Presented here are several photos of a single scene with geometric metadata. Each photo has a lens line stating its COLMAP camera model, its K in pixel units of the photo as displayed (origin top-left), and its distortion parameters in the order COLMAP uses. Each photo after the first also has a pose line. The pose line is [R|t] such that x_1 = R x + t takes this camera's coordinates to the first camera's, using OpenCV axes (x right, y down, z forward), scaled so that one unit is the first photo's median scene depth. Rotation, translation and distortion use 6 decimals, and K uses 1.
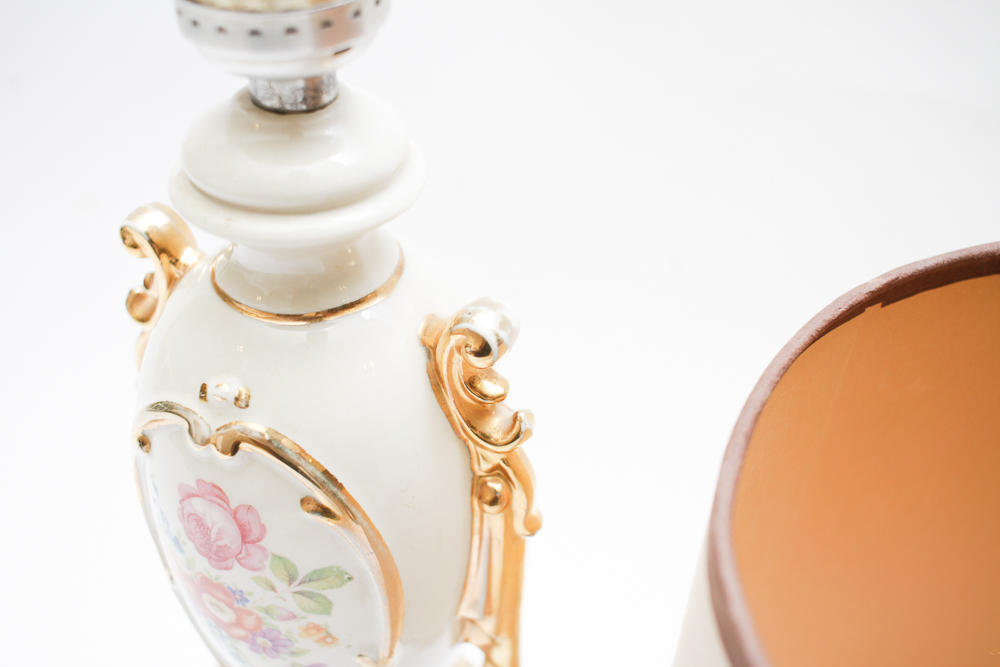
lens RADIAL K [[1148.0, 0, 500.0], [0, 1148.0, 333.5], [0, 0, 1]] dist [-0.099990, 0.001132]
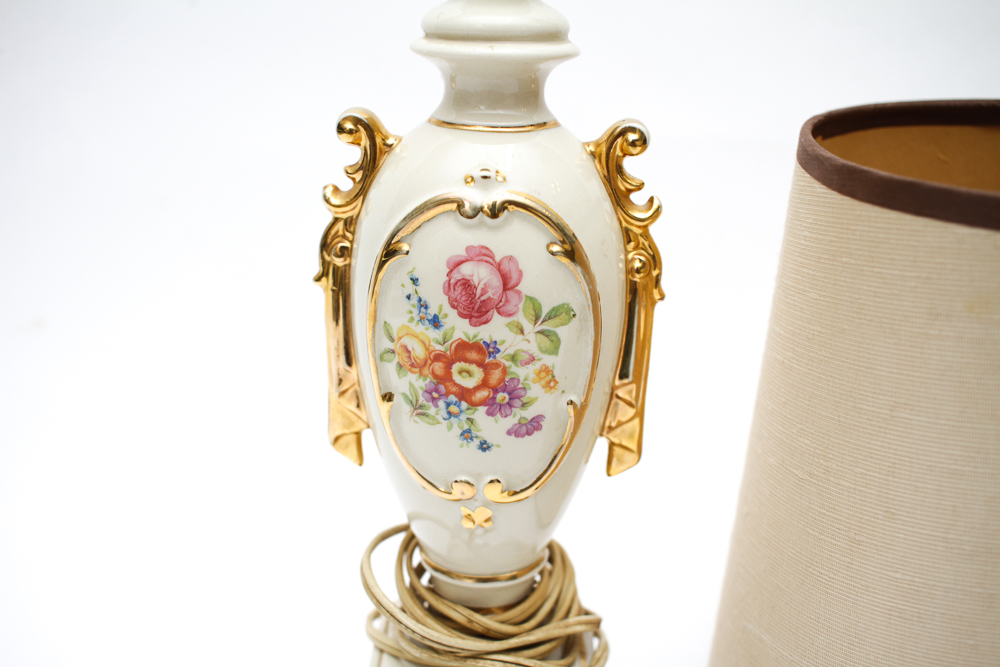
lens RADIAL K [[1148.0, 0, 500.0], [0, 1148.0, 333.5], [0, 0, 1]] dist [-0.099990, 0.001132]
pose [[0.932127, -0.112188, 0.344314, -0.694885], [0.209380, 0.942727, -0.259665, 0.576273], [-0.295463, 0.314133, 0.902232, -0.221768]]
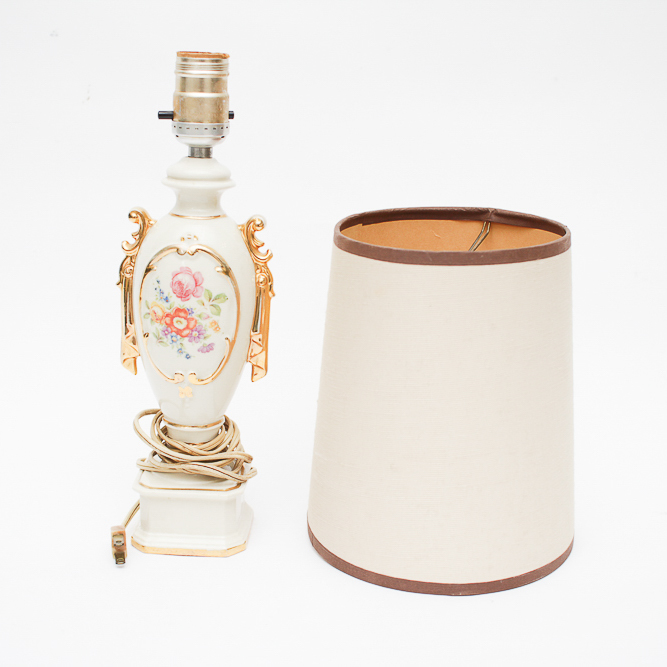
lens RADIAL K [[1142.8, 0, 333.5], [0, 1142.8, 333.5], [0, 0, 1]] dist [-0.091070, -0.042955]
pose [[0.929678, -0.064666, 0.362653, -1.017869], [0.190882, 0.926560, -0.324115, 1.394370], [-0.315060, 0.370547, 0.873746, -1.847416]]
